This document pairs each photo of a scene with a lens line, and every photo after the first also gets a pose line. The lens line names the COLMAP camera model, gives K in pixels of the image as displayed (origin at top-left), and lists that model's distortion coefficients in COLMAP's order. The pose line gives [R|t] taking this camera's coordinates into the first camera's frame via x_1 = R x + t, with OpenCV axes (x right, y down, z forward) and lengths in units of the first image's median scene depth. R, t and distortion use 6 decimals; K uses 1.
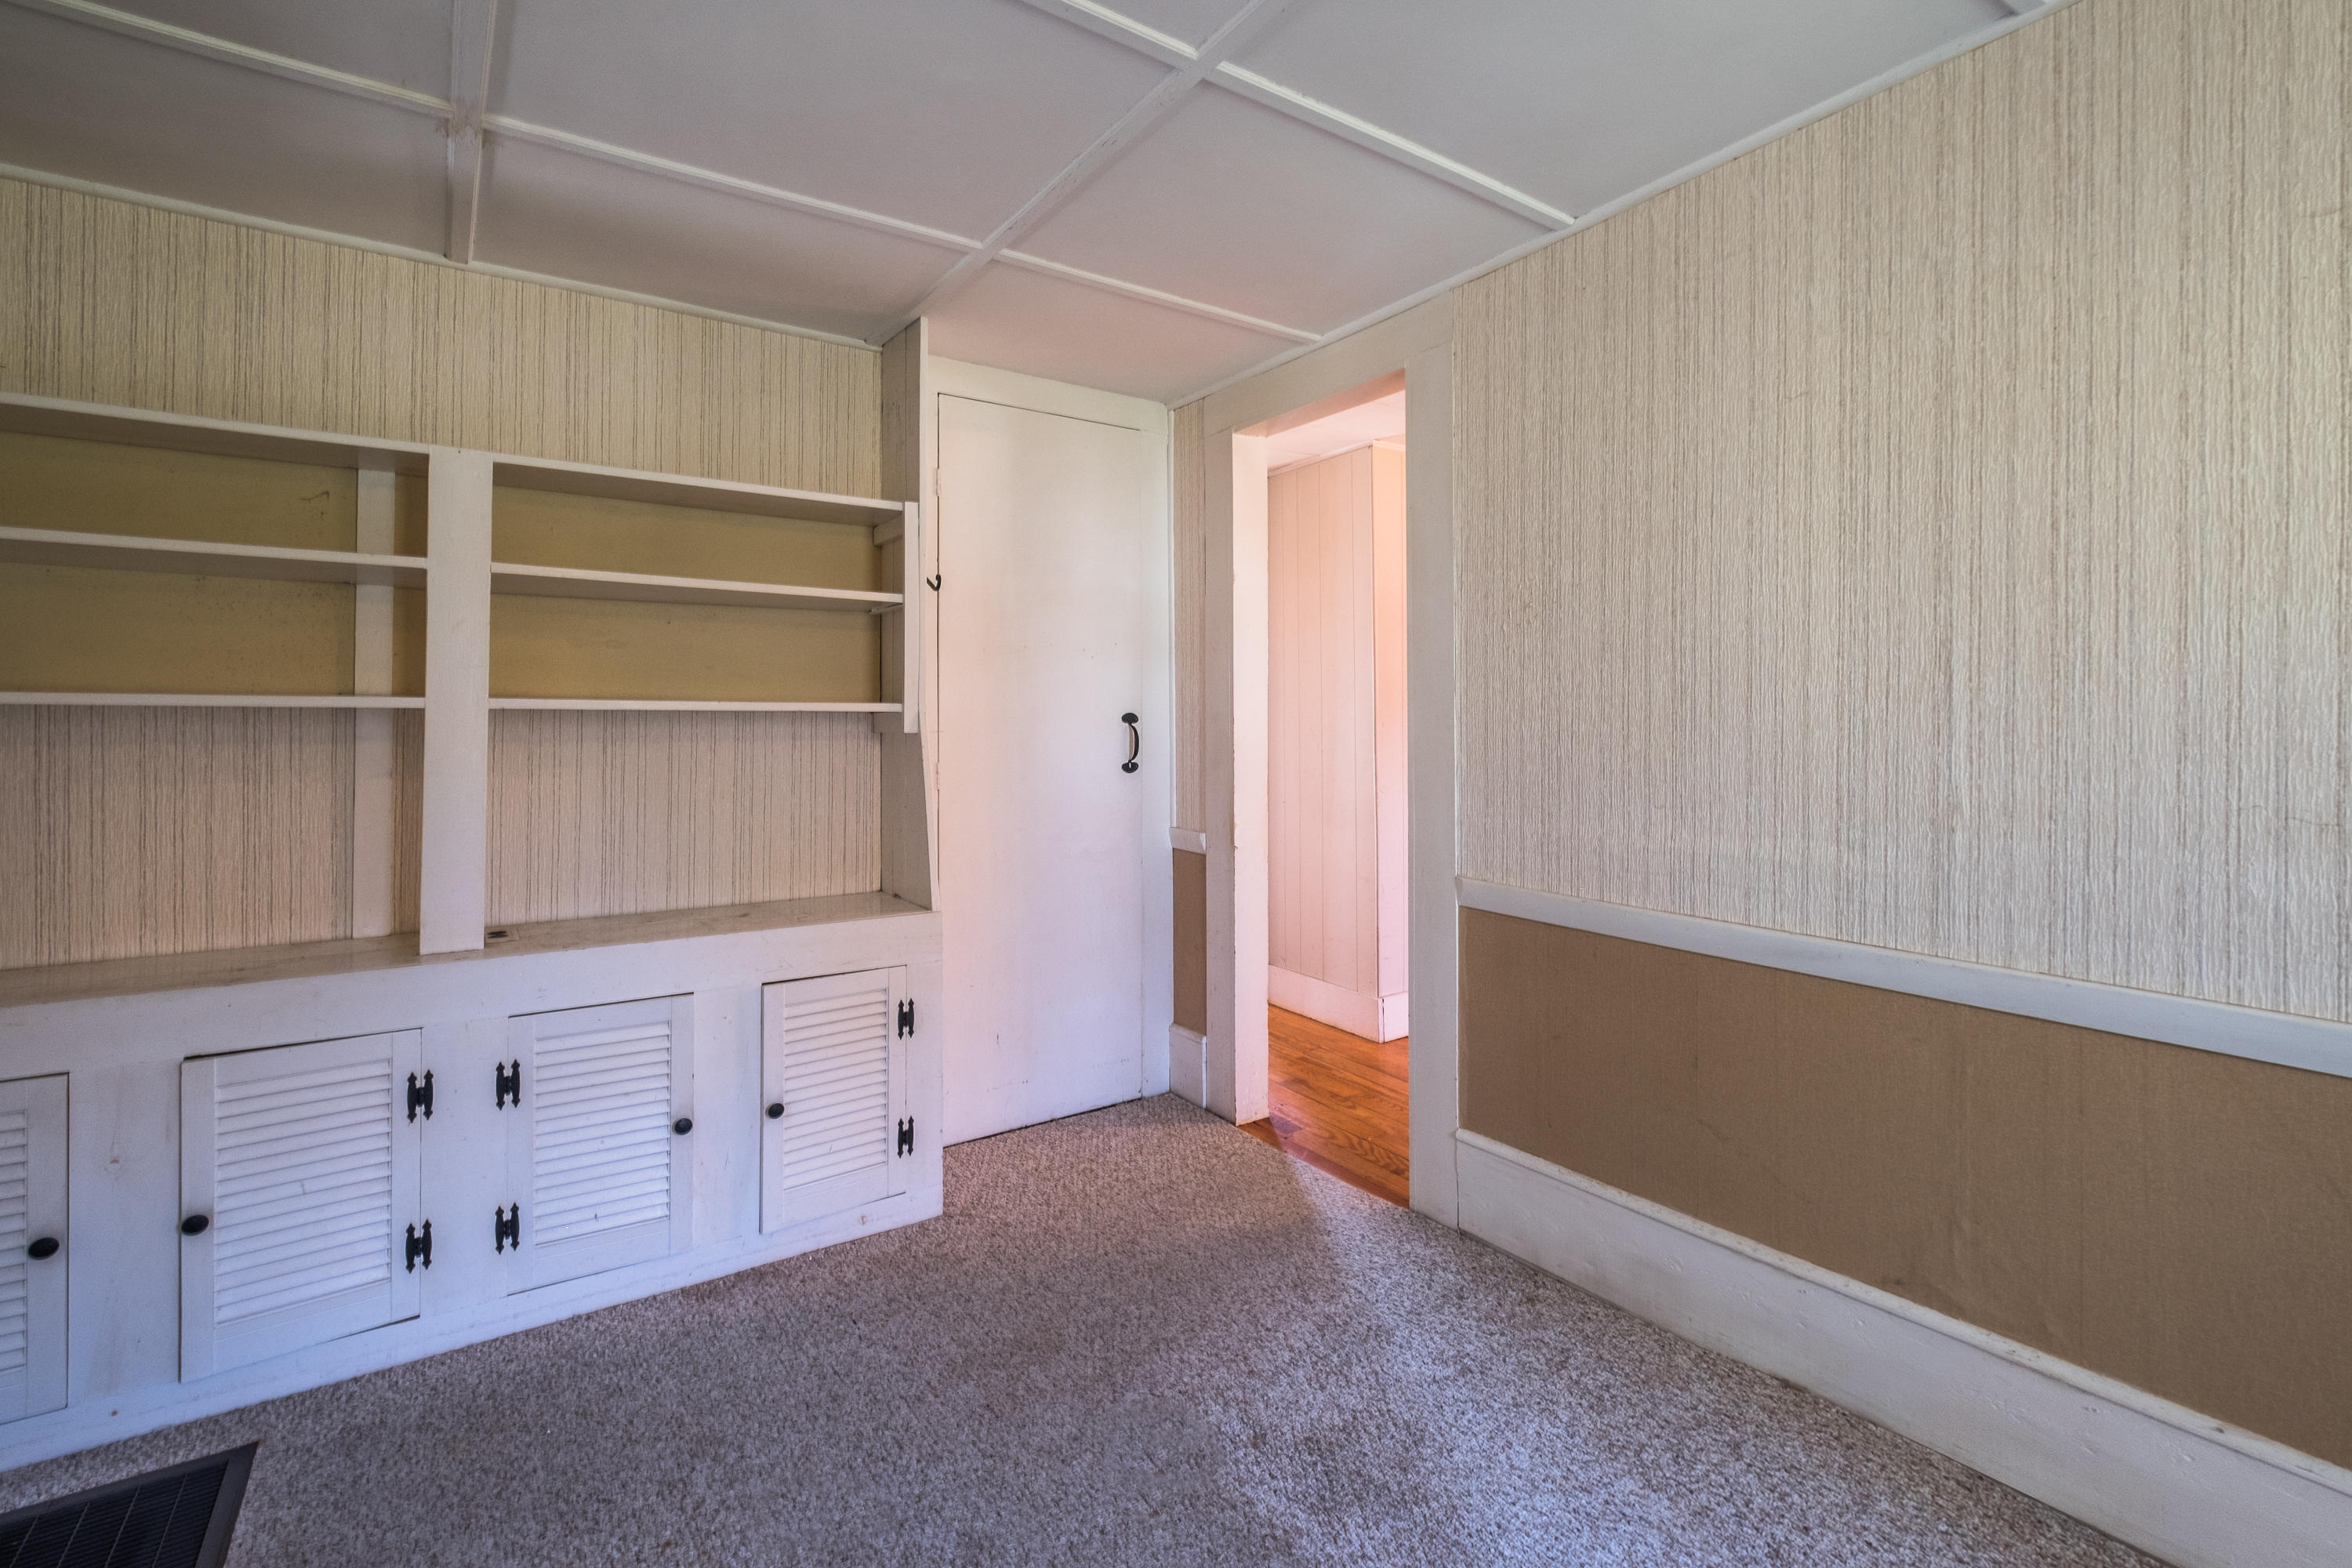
lens RADIAL K [[1032.9, 0, 1159.6], [0, 1032.9, 704.8], [0, 0, 1]] dist [-0.000720, -0.000873]
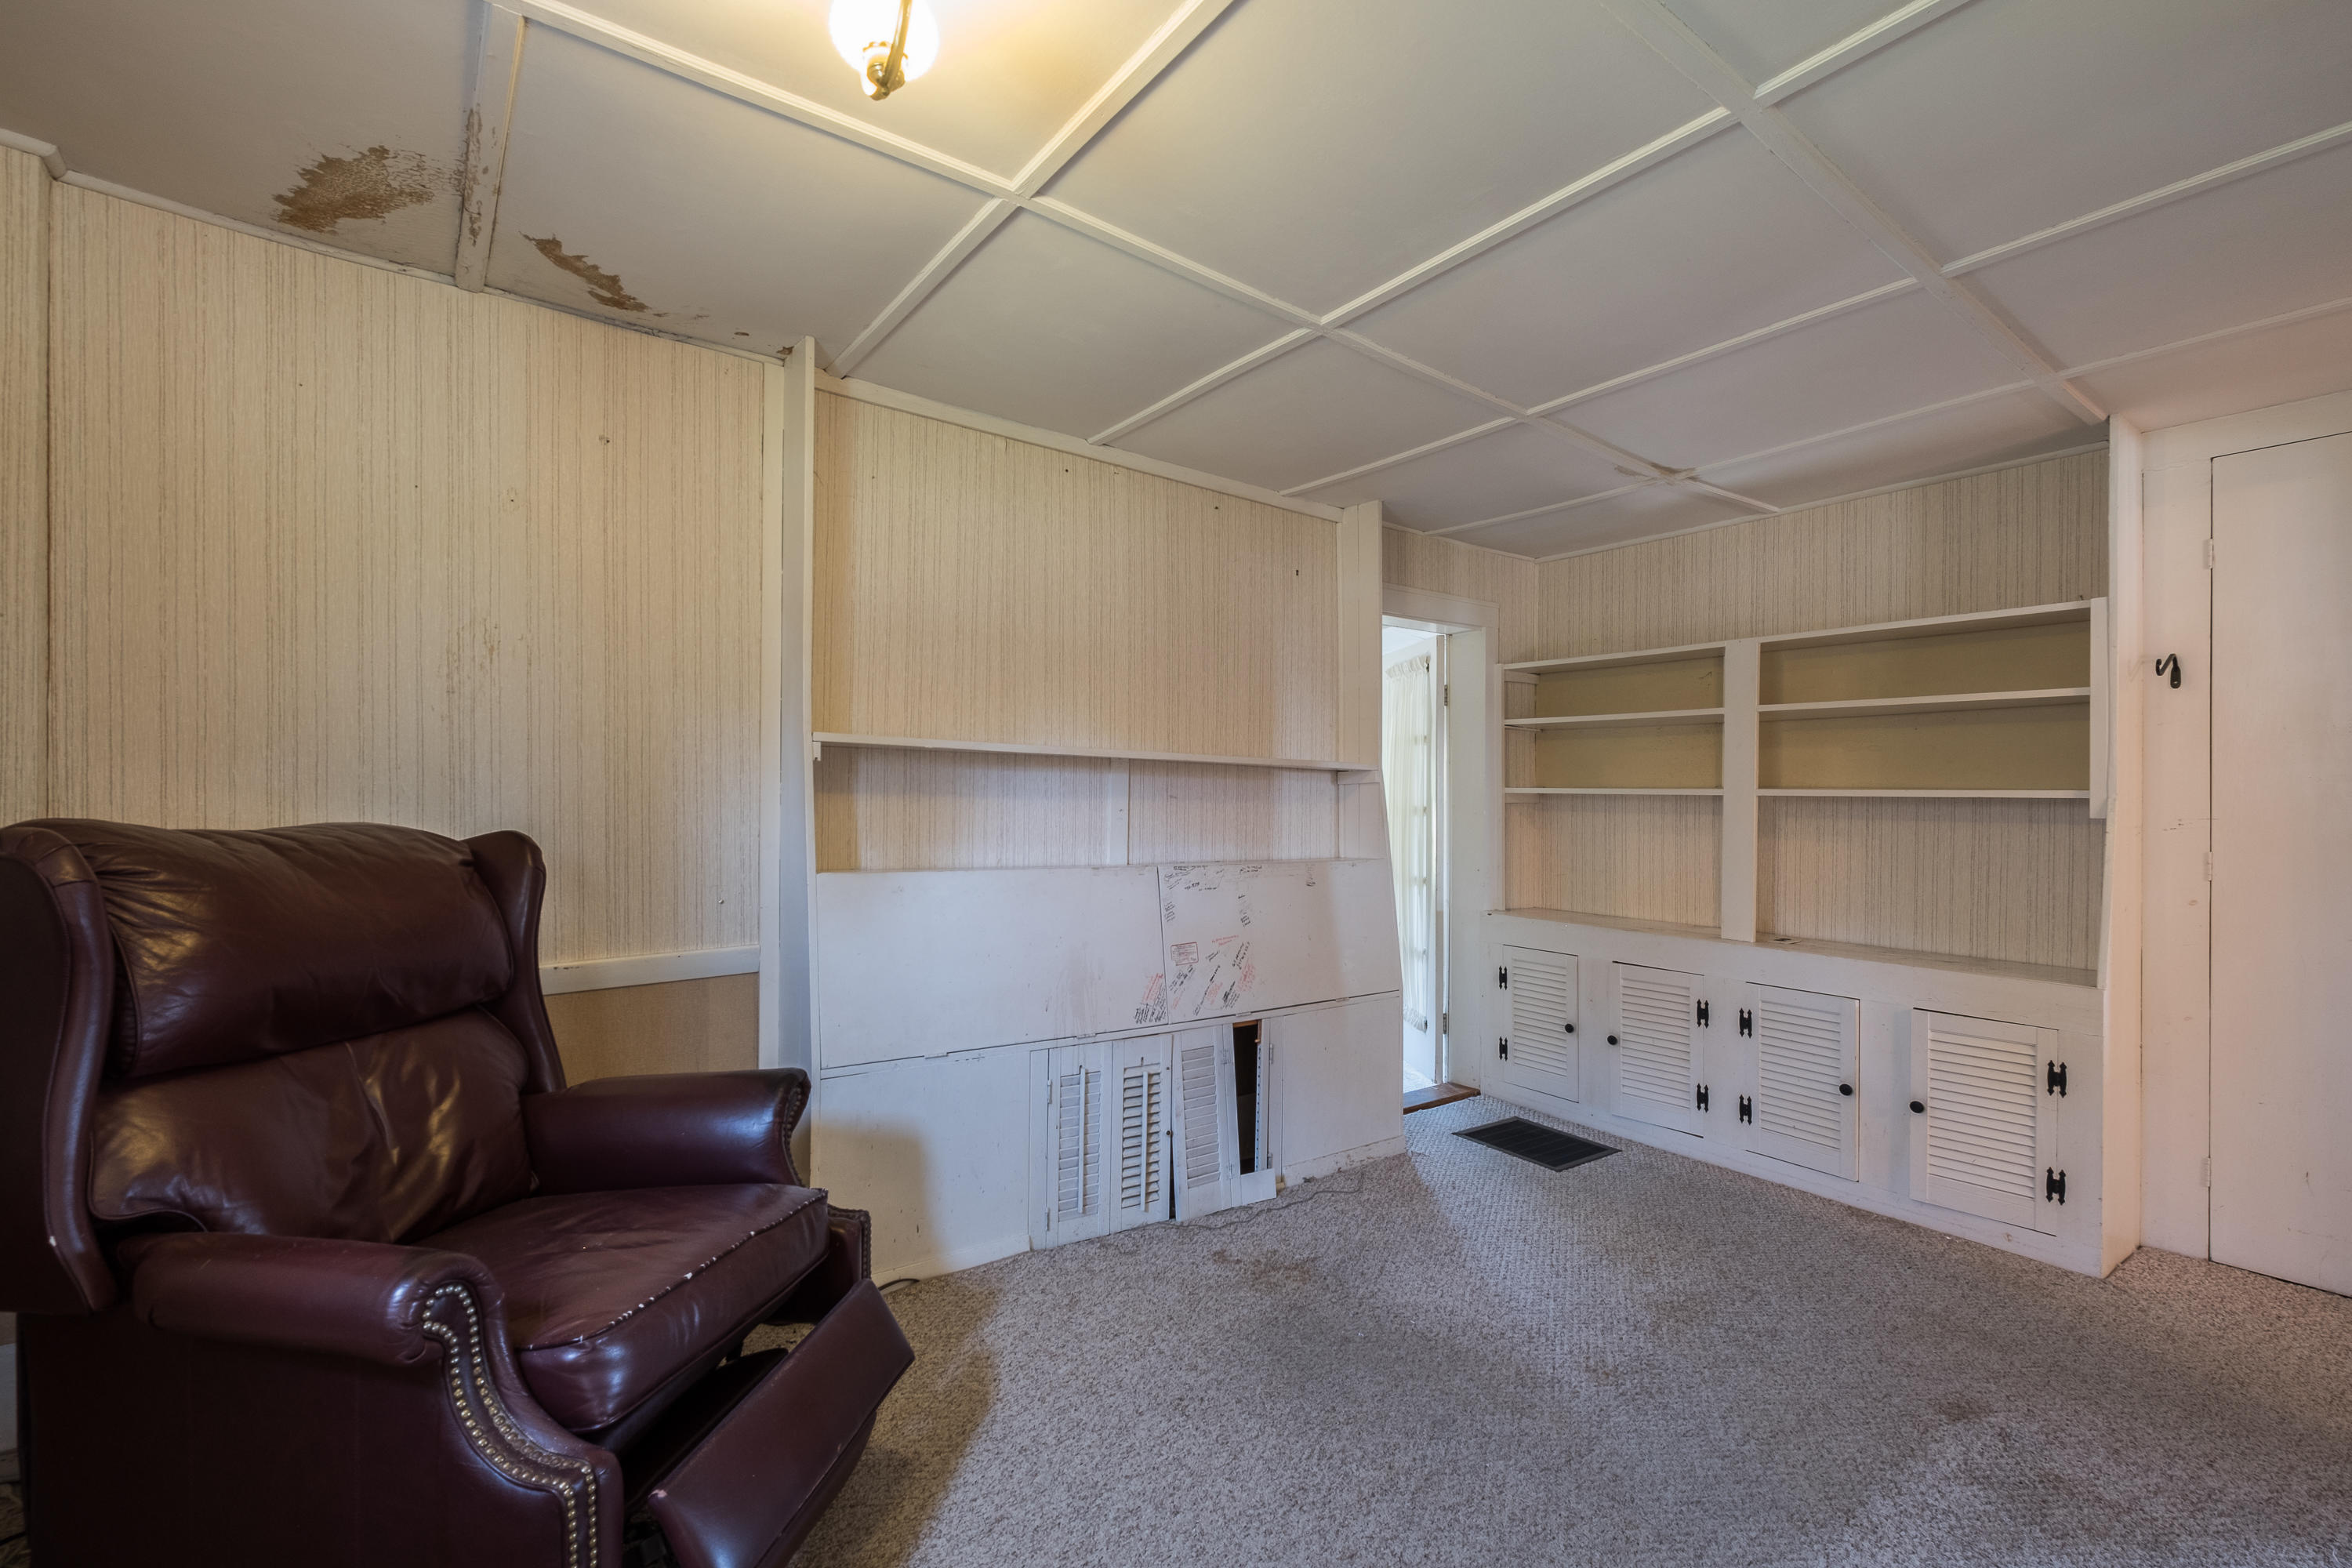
lens RADIAL K [[1058.3, 0, 1176.0], [0, 1058.3, 784.0], [0, 0, 1]] dist [-0.000698, 0.000447]
pose [[0.020067, -0.010999, -0.999738, 0.799921], [0.005446, 0.999926, -0.010892, -0.000869], [0.999784, -0.005226, 0.020125, 0.043068]]
